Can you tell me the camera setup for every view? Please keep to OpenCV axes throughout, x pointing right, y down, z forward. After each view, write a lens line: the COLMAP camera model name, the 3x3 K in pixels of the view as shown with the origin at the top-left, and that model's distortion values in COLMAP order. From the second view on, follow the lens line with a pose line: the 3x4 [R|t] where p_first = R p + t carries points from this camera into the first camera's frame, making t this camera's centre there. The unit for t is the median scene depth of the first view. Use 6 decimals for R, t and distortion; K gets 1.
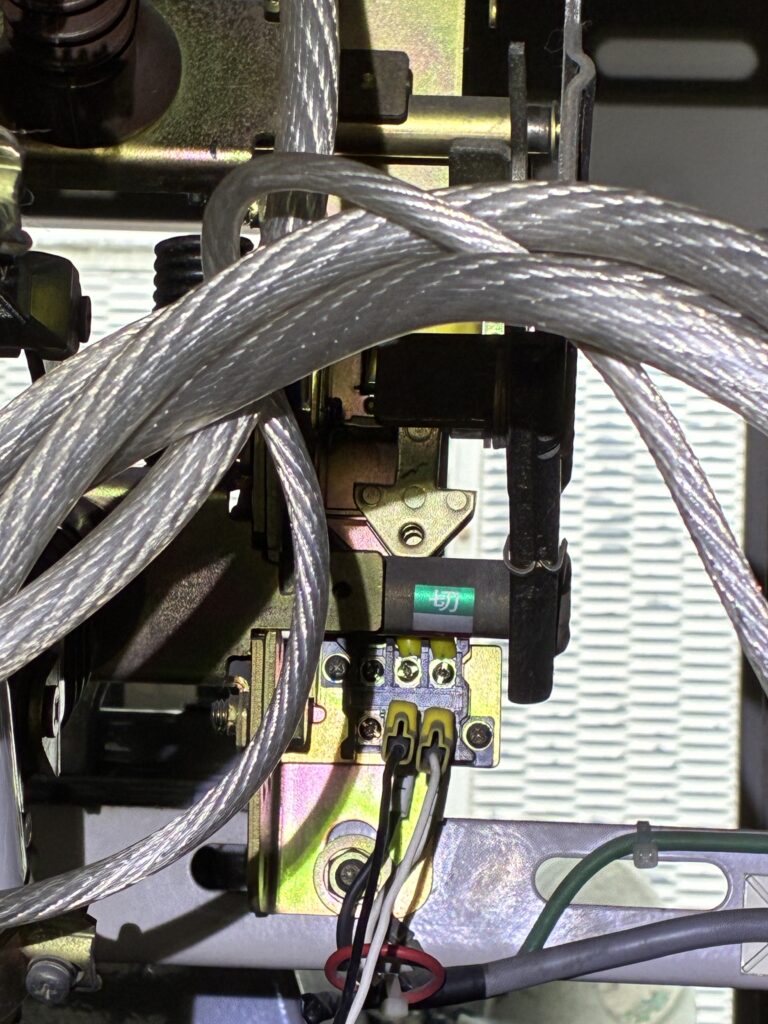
lens RADIAL K [[3198.3, 0, 383.8], [0, 3198.3, 510.7], [0, 0, 1]] dist [0.323606, 0.000000]
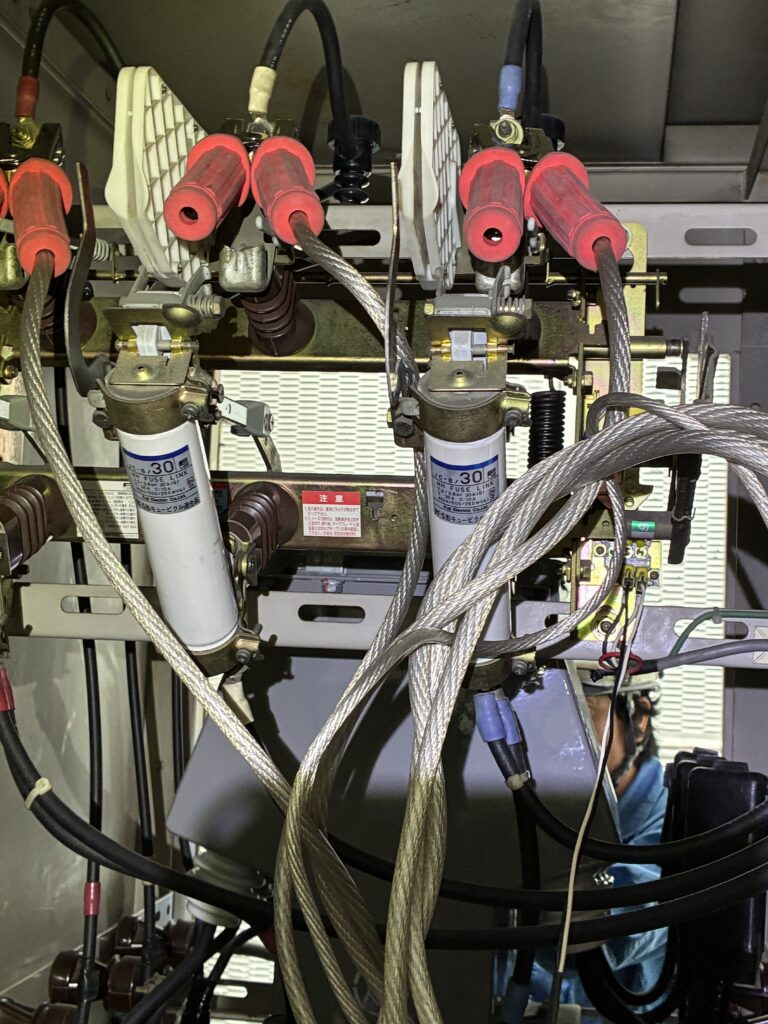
lens RADIAL K [[1408.1, 0, 383.7], [0, 1408.1, 514.6], [0, 0, 1]] dist [0.113003, 0.000000]
pose [[0.994307, -0.007108, -0.106319, -0.101217], [0.012502, 0.998663, 0.050155, -0.062707], [0.105821, -0.051199, 0.993066, -0.291283]]
